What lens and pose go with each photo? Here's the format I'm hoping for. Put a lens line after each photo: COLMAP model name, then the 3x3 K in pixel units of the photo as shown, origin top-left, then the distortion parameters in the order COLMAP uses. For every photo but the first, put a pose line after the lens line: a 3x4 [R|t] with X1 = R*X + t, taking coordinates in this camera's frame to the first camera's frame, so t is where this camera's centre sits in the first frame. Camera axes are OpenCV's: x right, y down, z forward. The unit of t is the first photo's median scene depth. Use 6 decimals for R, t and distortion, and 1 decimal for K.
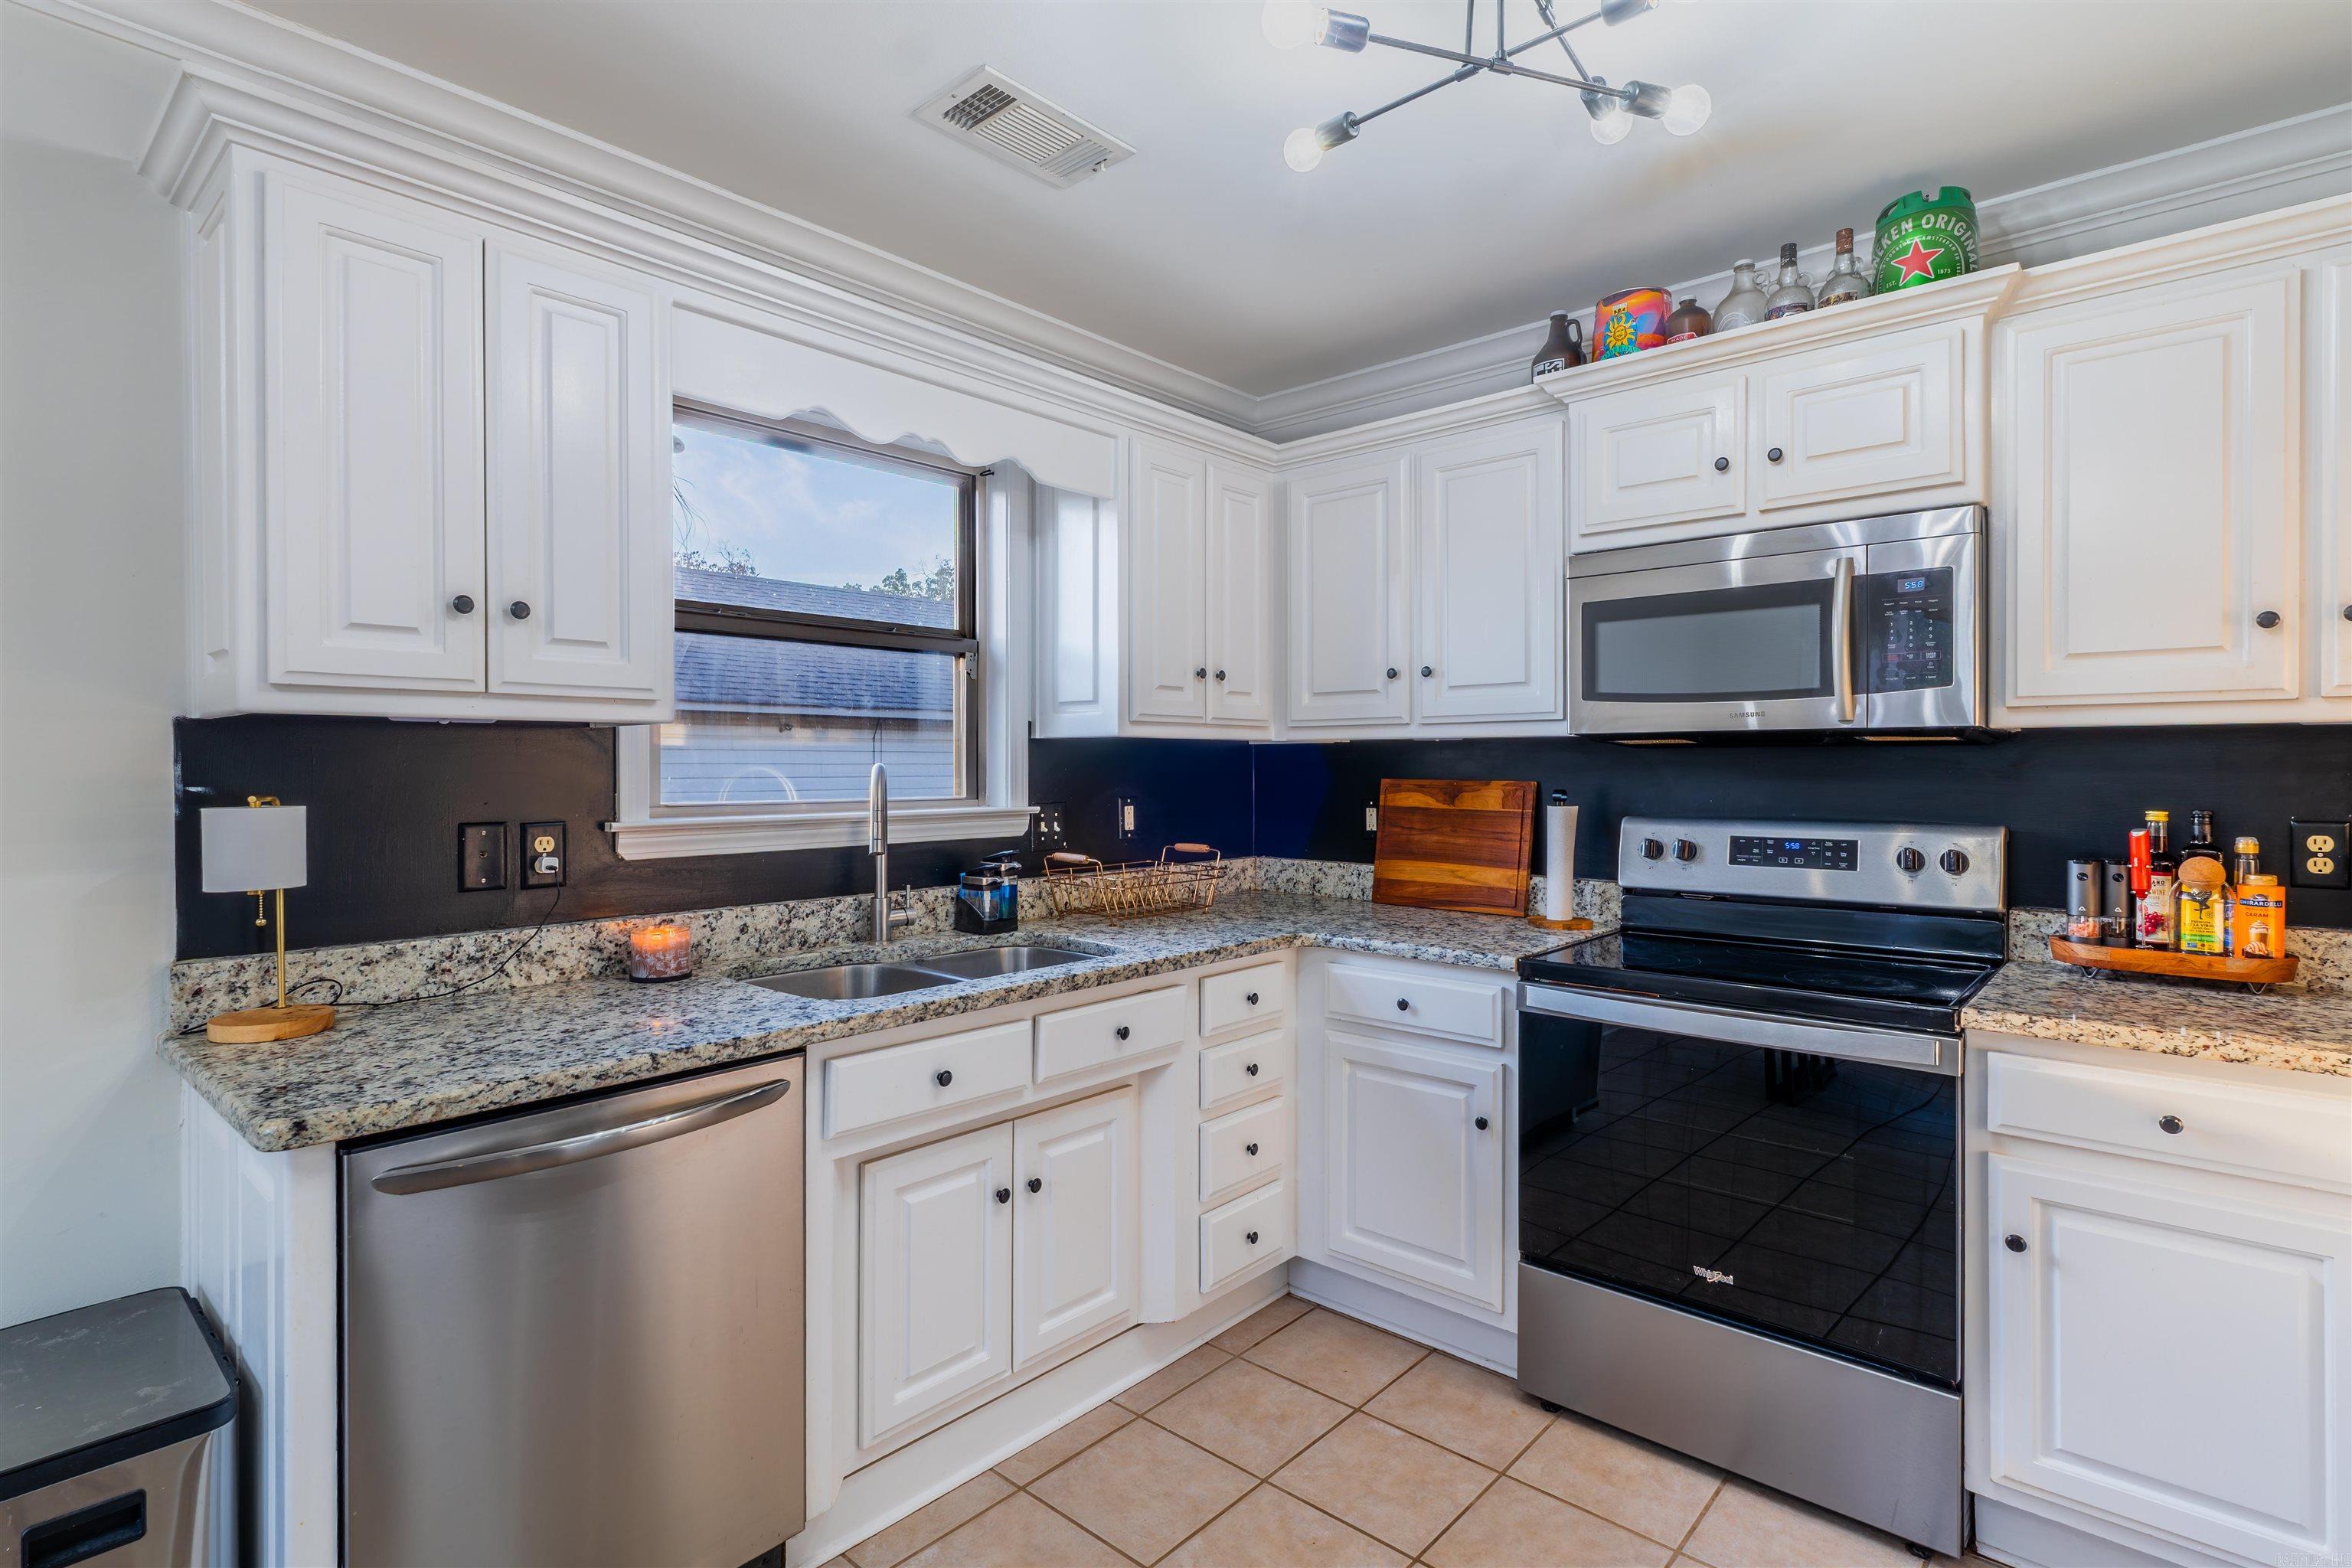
lens RADIAL K [[1143.0, 0, 1176.2], [0, 1143.0, 776.4], [0, 0, 1]] dist [-0.003299, 0.000626]
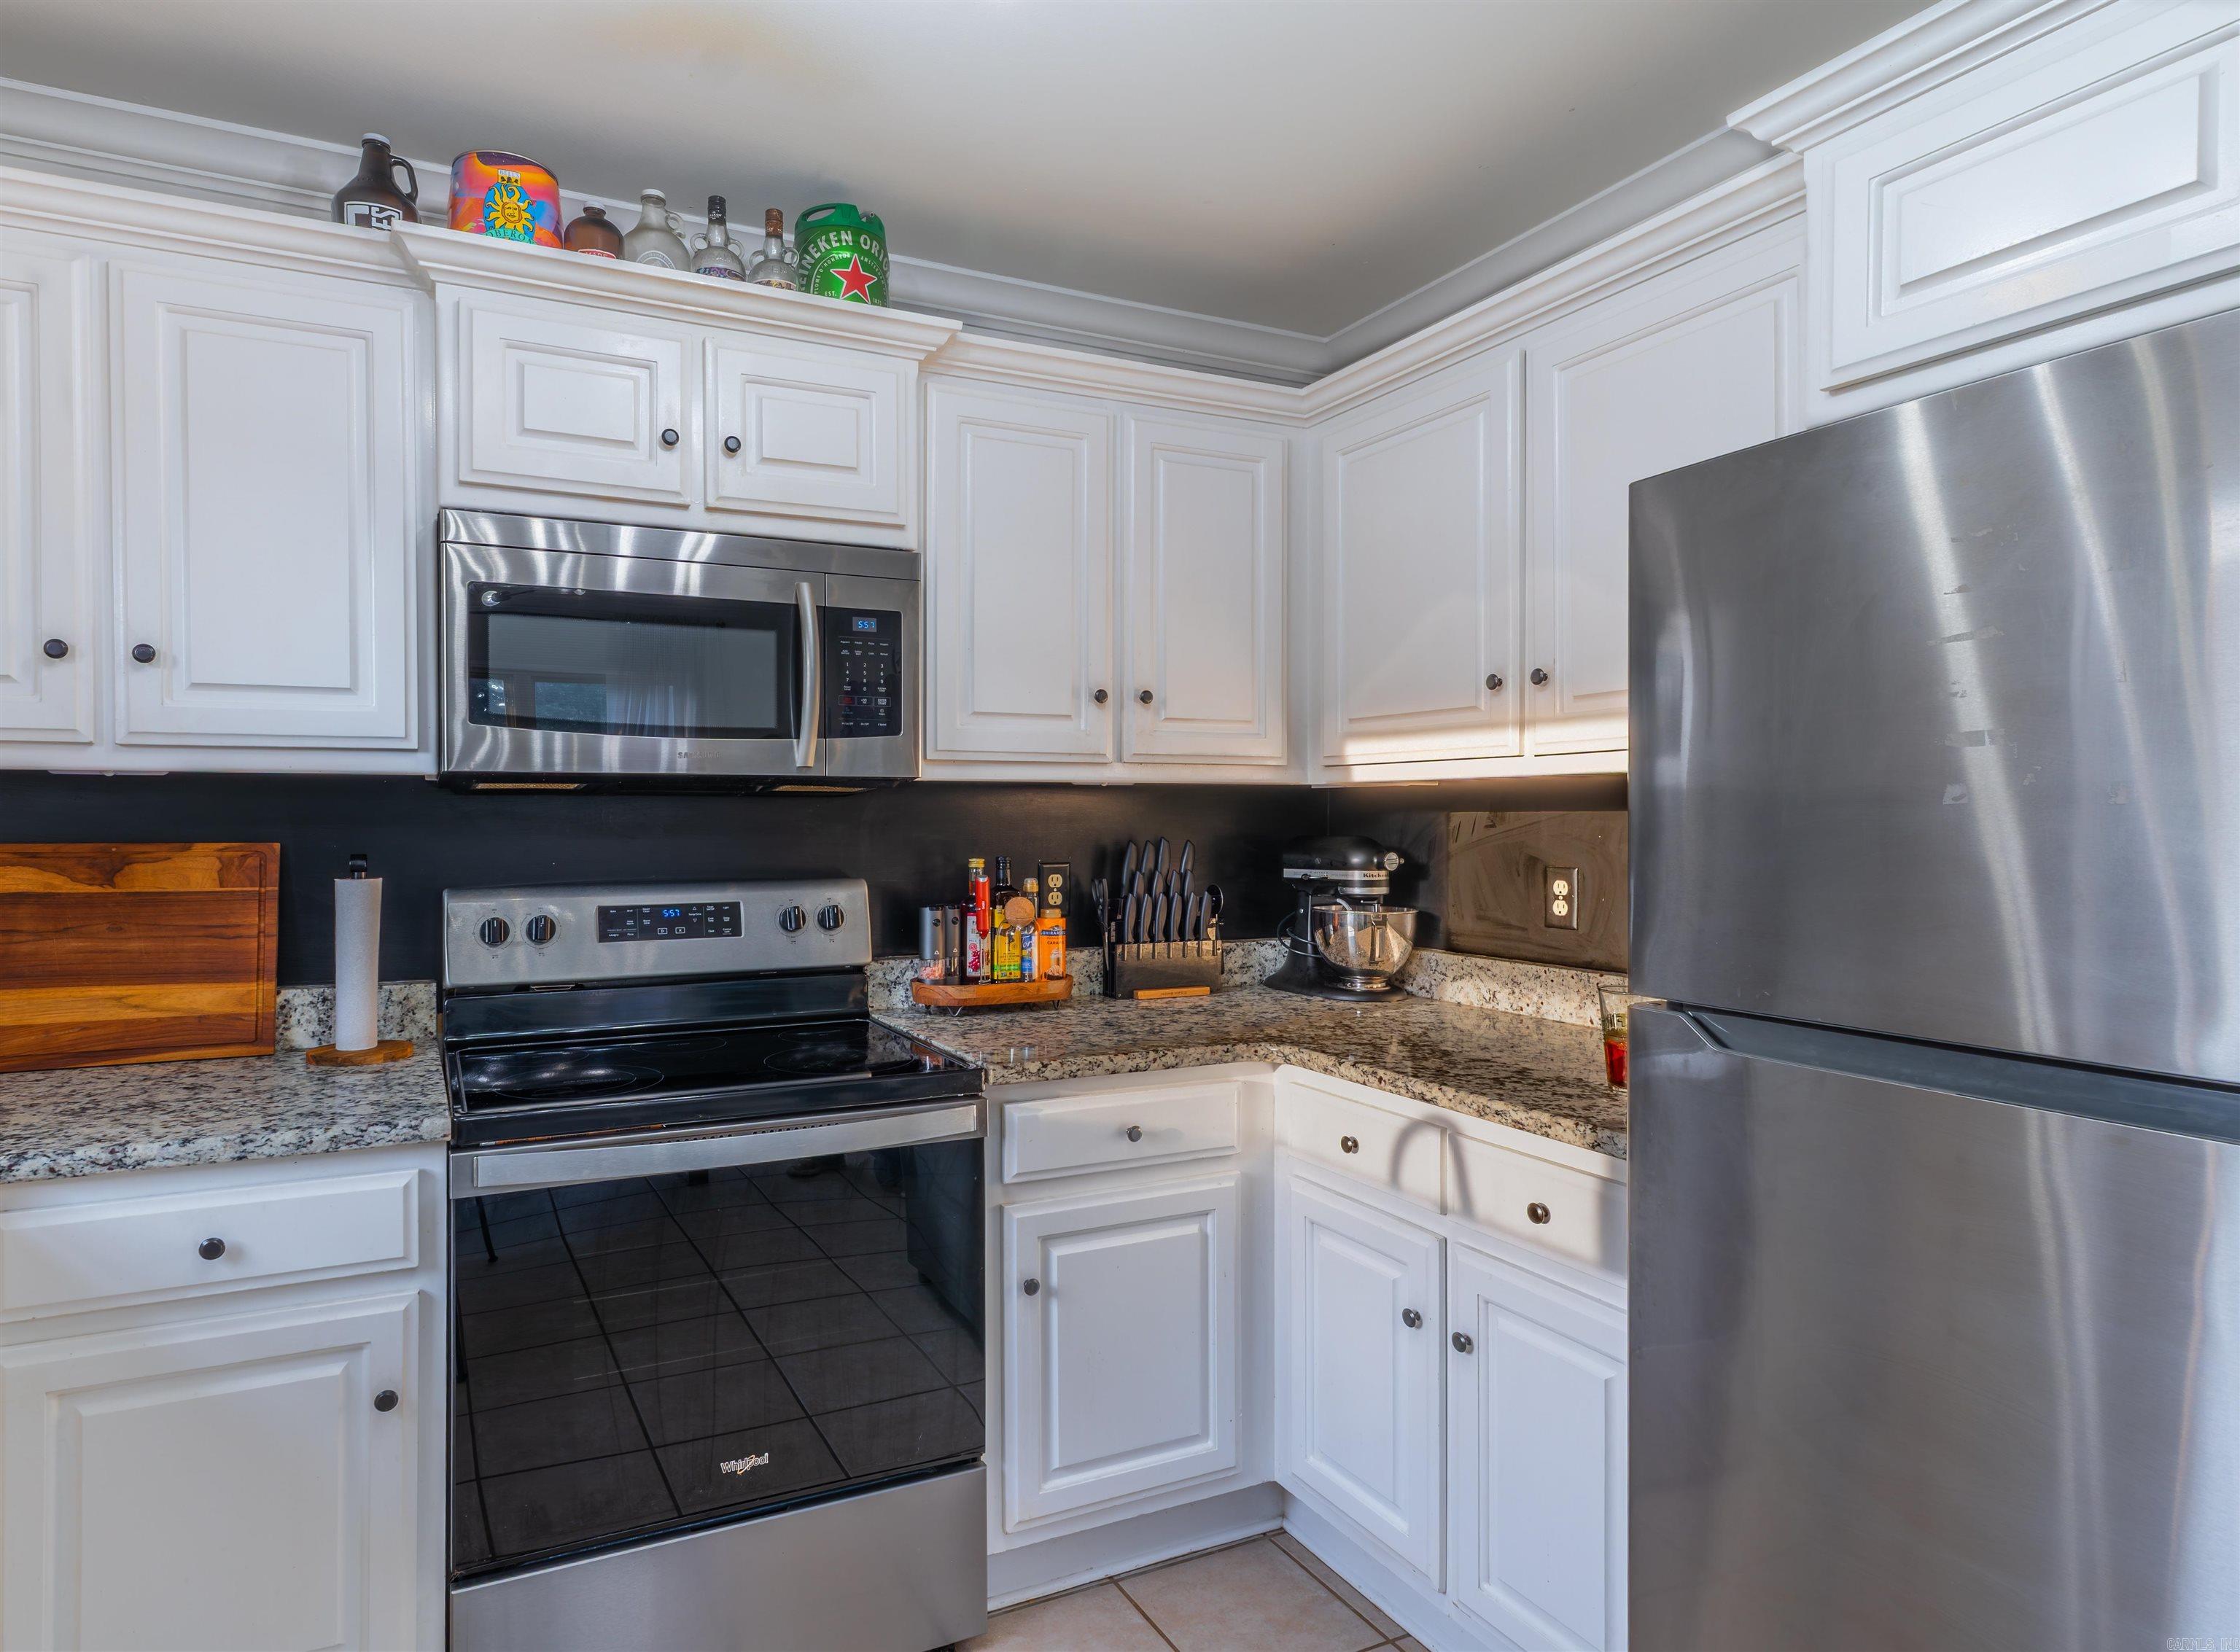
lens RADIAL K [[1255.4, 0, 1119.8], [0, 1255.4, 821.0], [0, 0, 1]] dist [0.003804, -0.000299]
pose [[0.391431, -0.004211, 0.920198, -0.192221], [0.008460, 0.999964, 0.000978, -0.005456], [-0.920169, 0.007402, 0.391452, 0.353932]]
